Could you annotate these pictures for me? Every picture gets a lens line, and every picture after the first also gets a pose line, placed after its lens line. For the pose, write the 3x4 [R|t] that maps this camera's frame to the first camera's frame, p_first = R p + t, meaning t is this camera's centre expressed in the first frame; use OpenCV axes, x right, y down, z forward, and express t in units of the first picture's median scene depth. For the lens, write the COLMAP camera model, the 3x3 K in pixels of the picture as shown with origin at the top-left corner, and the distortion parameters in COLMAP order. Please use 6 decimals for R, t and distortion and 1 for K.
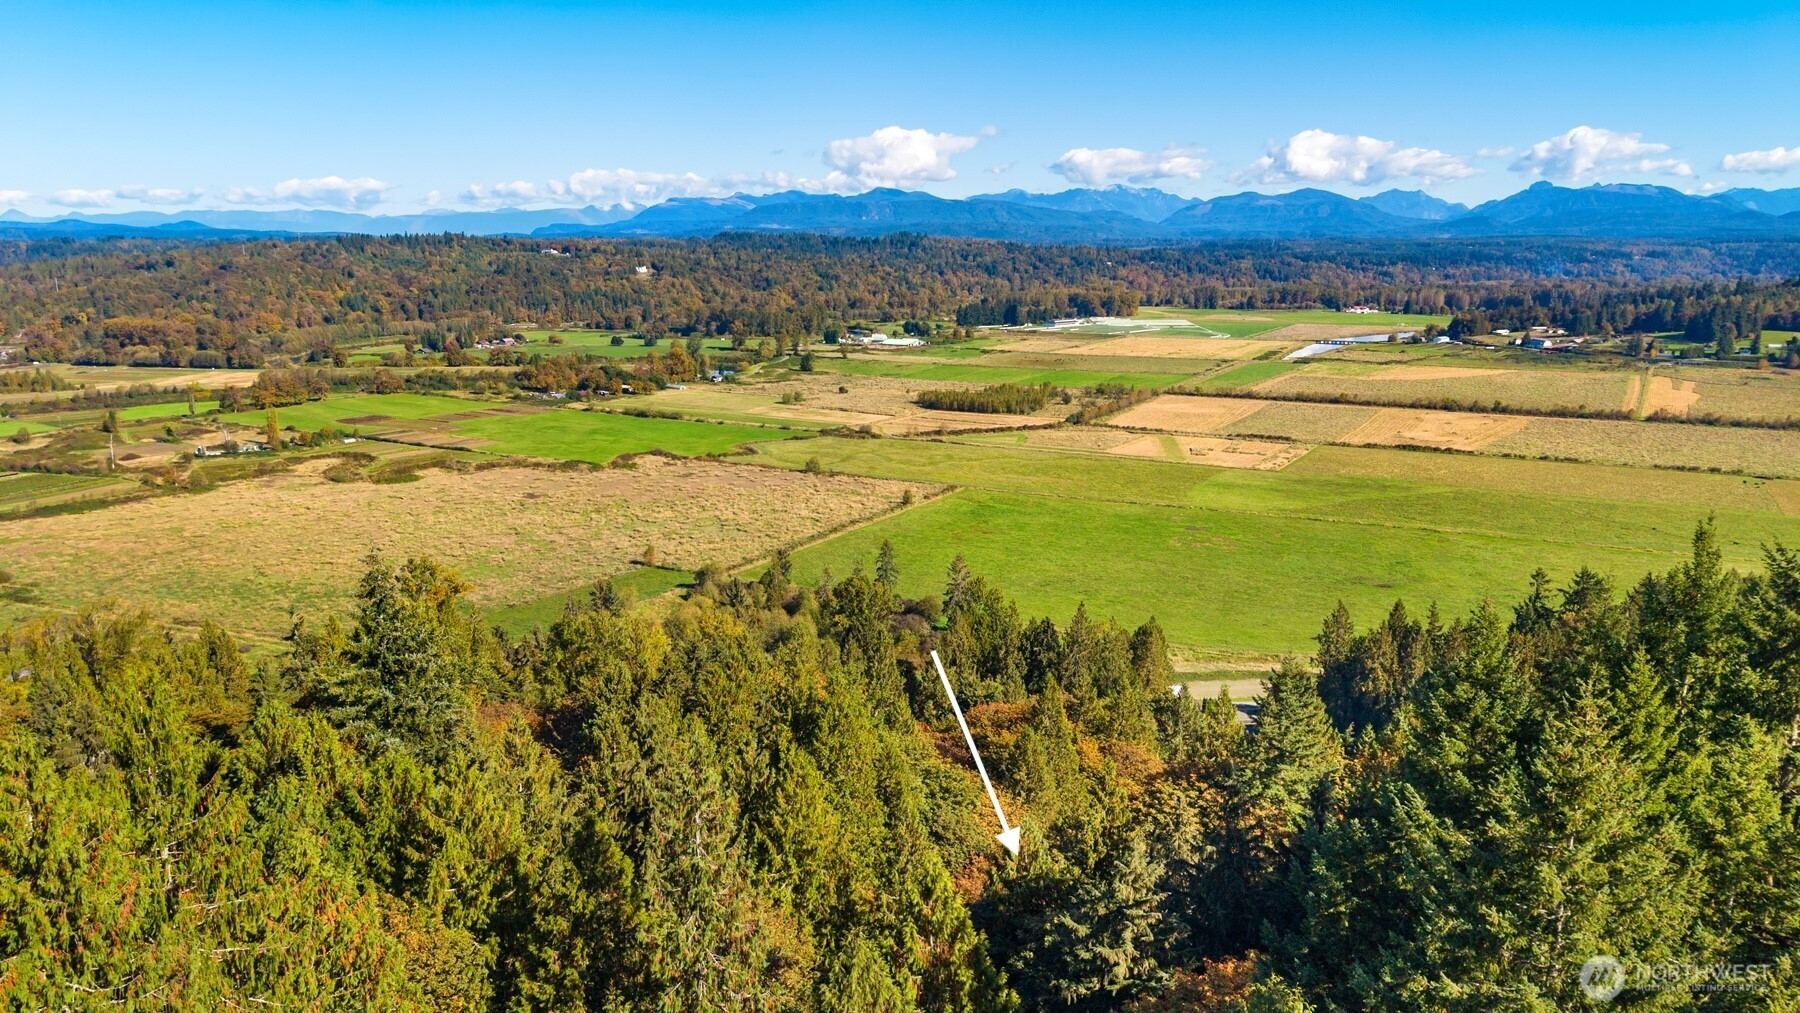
lens RADIAL K [[1204.7, 0, 900.0], [0, 1204.7, 506.5], [0, 0, 1]] dist [0.068465, -0.097109]
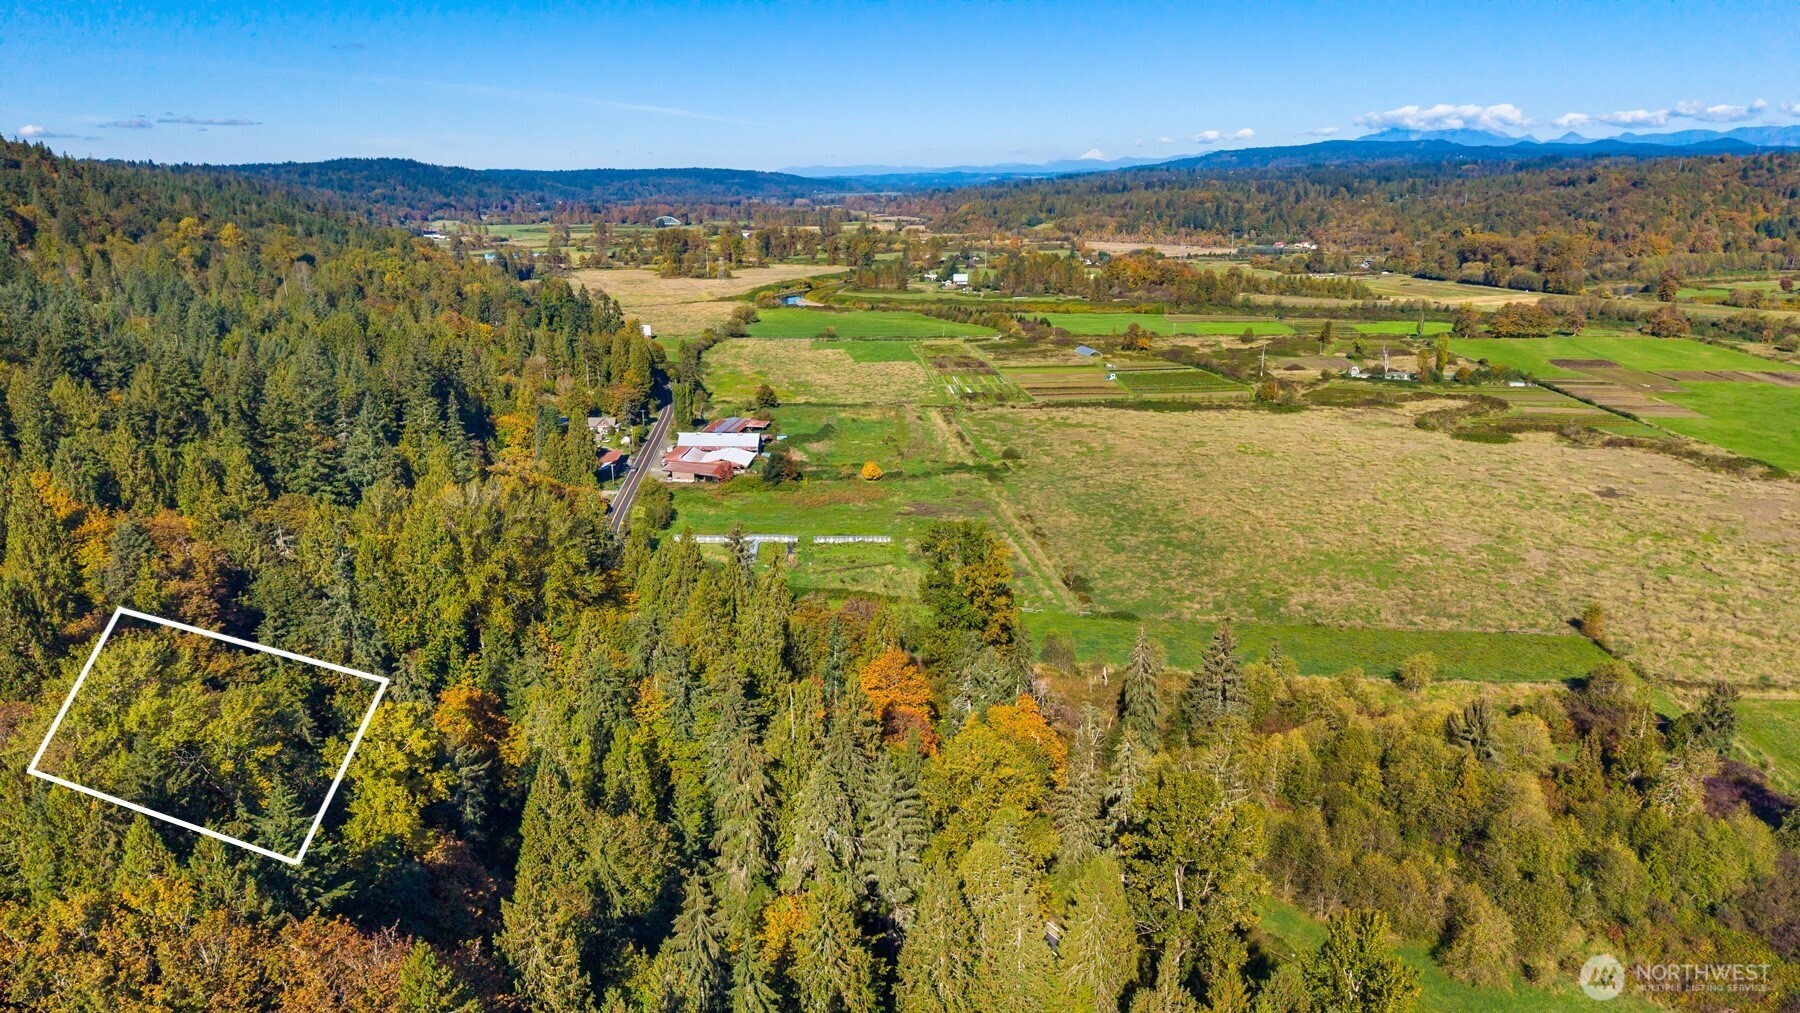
lens RADIAL K [[1246.6, 0, 900.0], [0, 1246.6, 506.5], [0, 0, 1]] dist [-0.002452, -0.003579]
pose [[0.444357, 0.227663, -0.866439, 0.066868], [-0.179389, 0.970193, 0.162924, -0.020355], [0.877705, 0.083033, 0.471952, 0.131193]]
